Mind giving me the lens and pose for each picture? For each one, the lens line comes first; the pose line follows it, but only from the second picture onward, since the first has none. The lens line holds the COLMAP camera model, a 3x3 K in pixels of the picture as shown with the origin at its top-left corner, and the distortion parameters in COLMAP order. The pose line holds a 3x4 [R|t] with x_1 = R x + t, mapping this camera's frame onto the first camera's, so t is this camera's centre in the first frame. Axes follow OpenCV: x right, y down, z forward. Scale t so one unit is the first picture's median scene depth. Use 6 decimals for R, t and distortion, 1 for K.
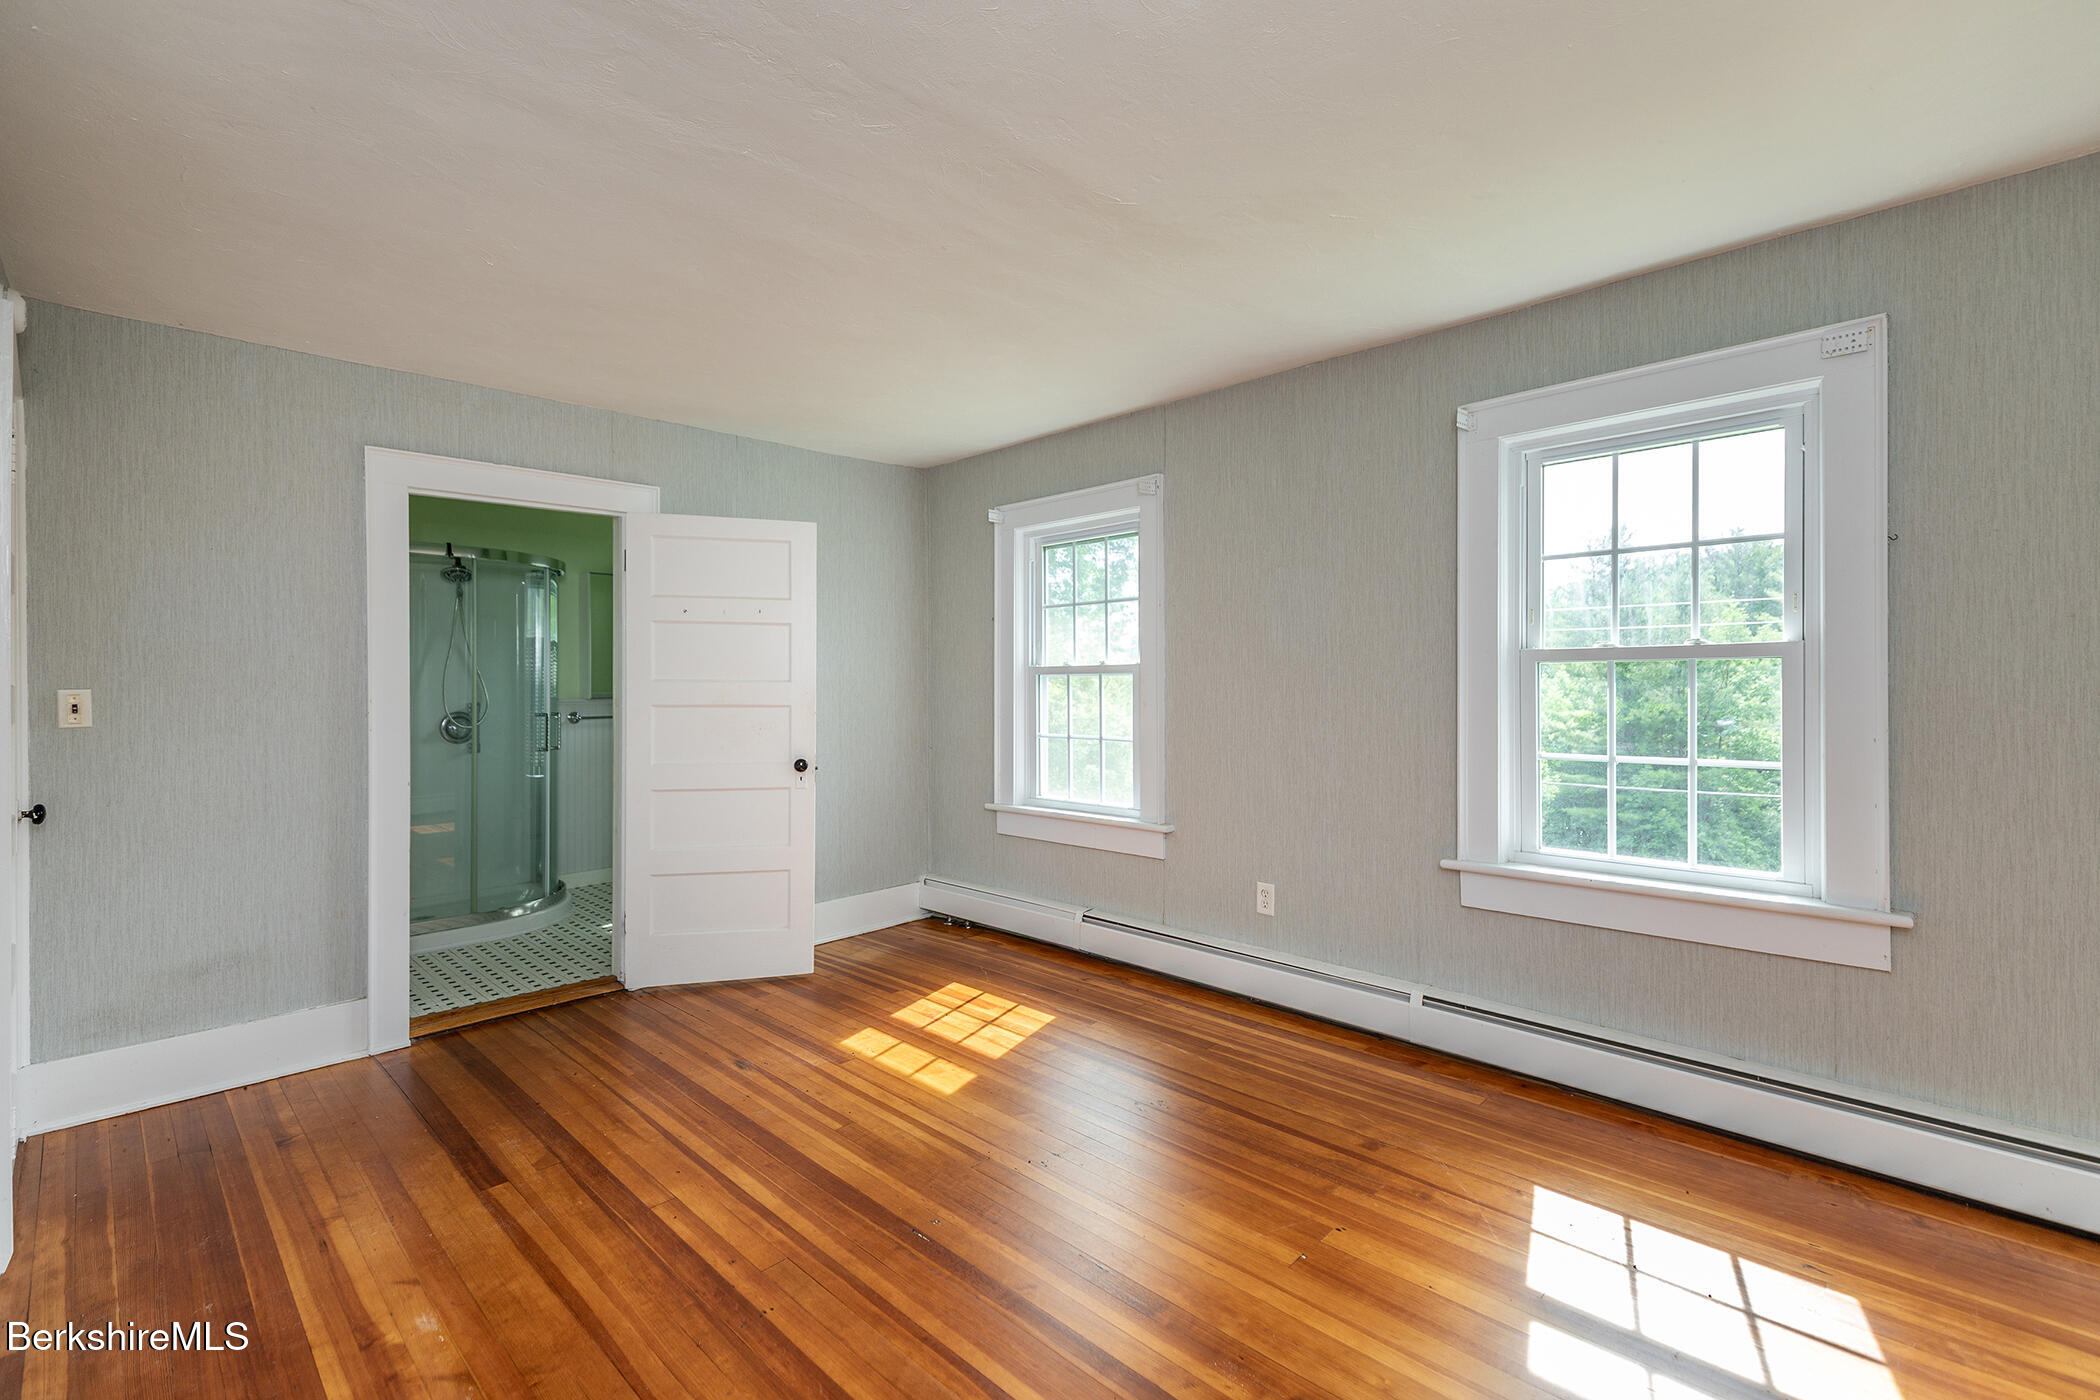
lens RADIAL K [[941.0, 0, 1059.4], [0, 941.0, 679.0], [0, 0, 1]] dist [0.000527, -0.001037]
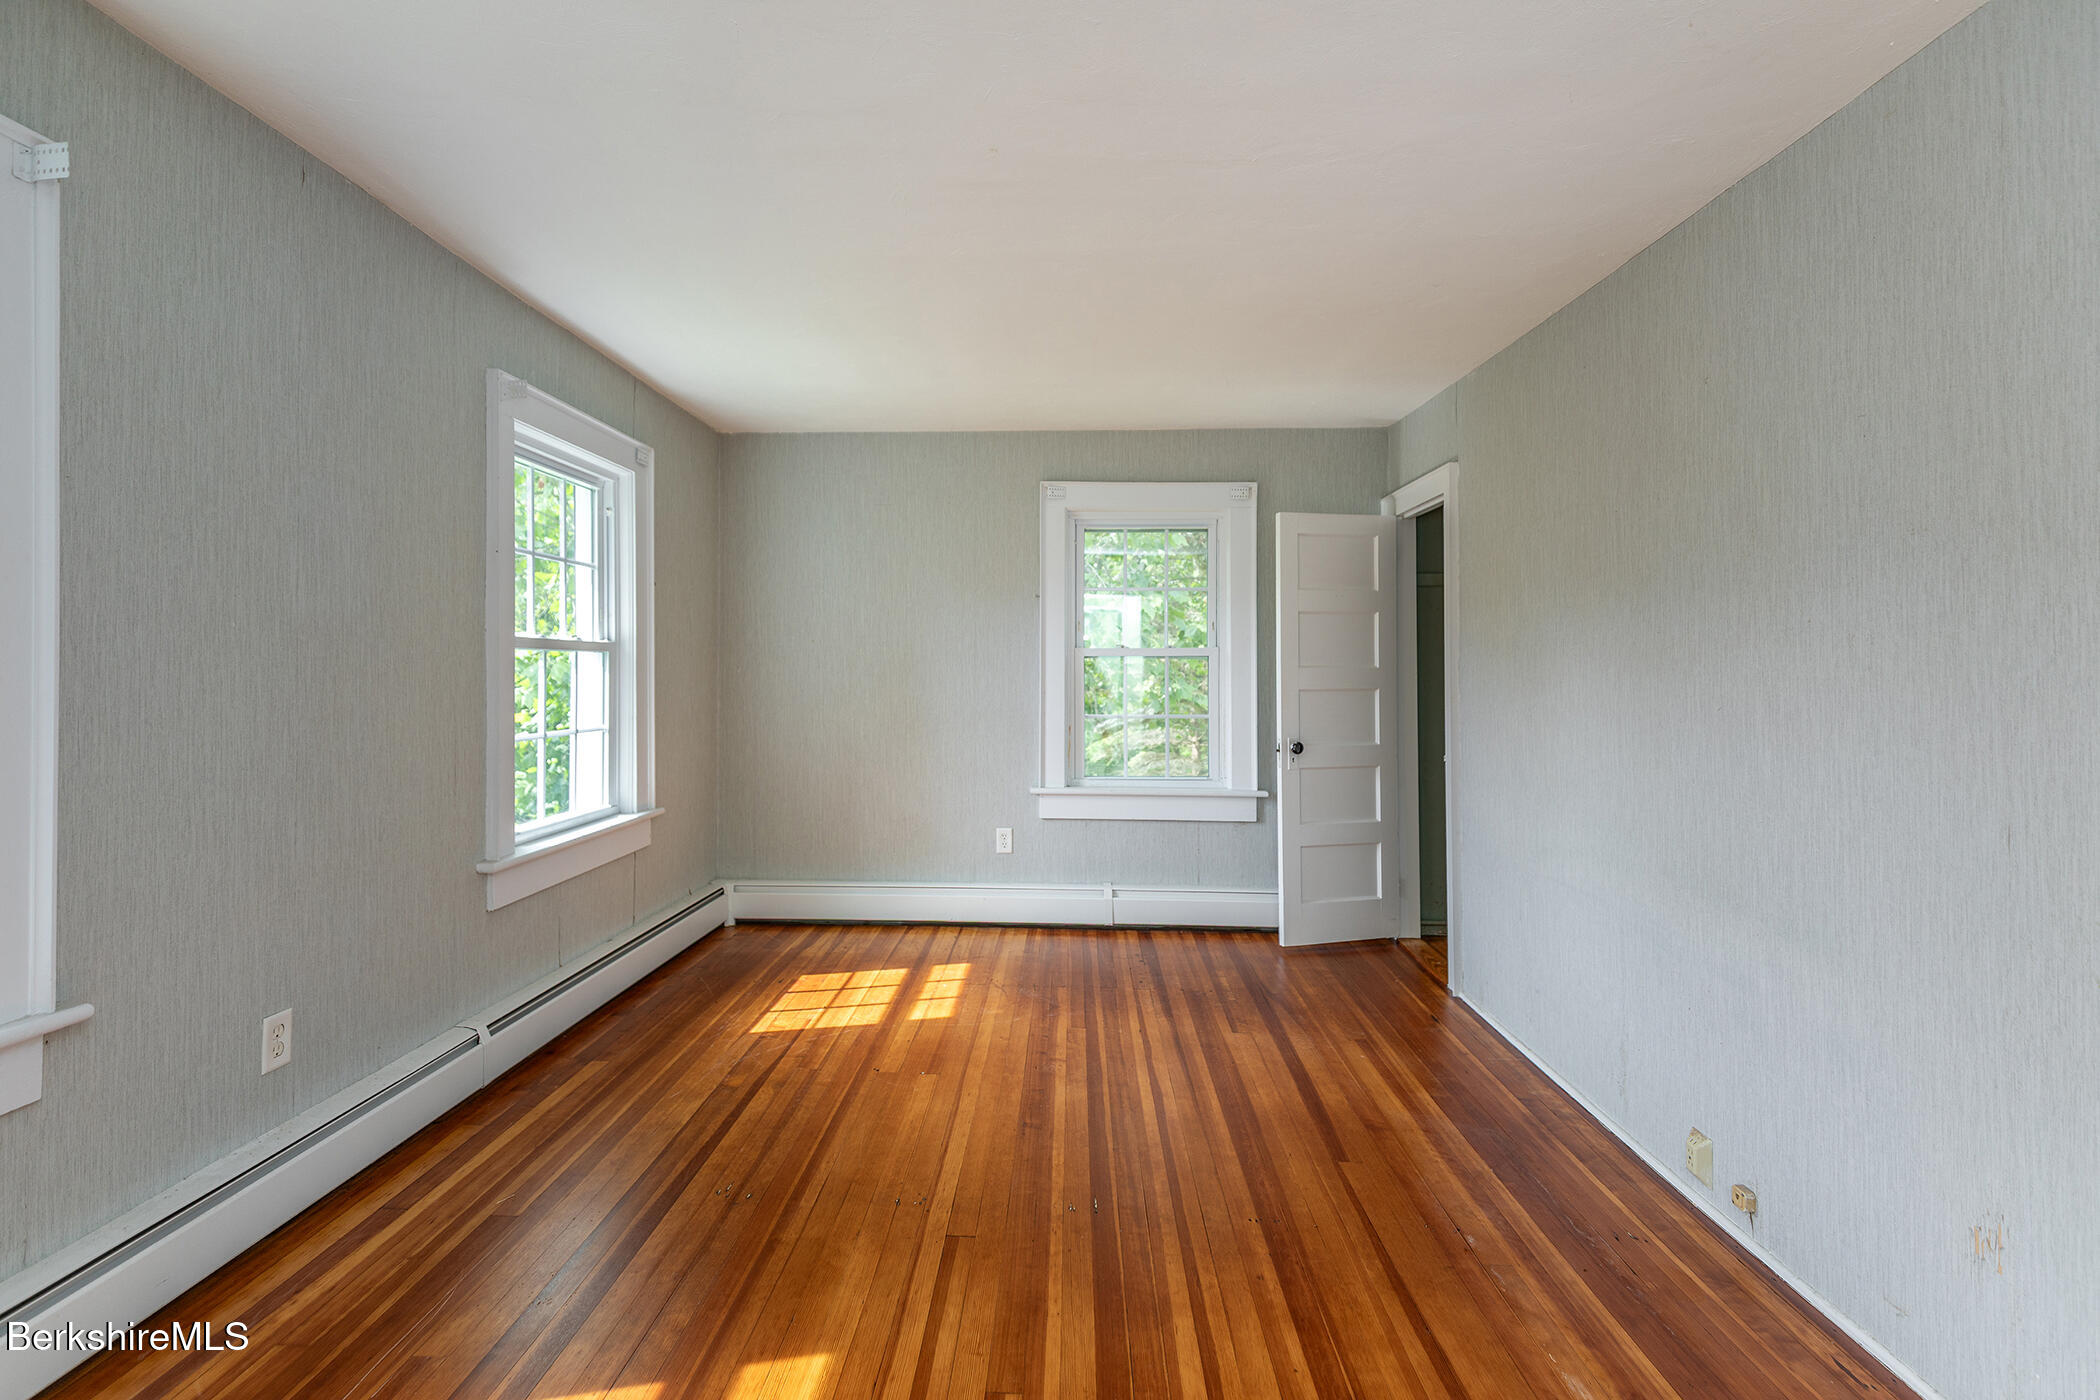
lens RADIAL K [[941.0, 0, 1052.6], [0, 941.0, 684.8], [0, 0, 1]] dist [0.000527, -0.001037]
pose [[-0.683070, -0.009732, 0.730288, -0.847225], [-0.006736, 0.999953, 0.007025, 0.016142], [-0.730321, -0.000121, -0.683104, 1.711171]]
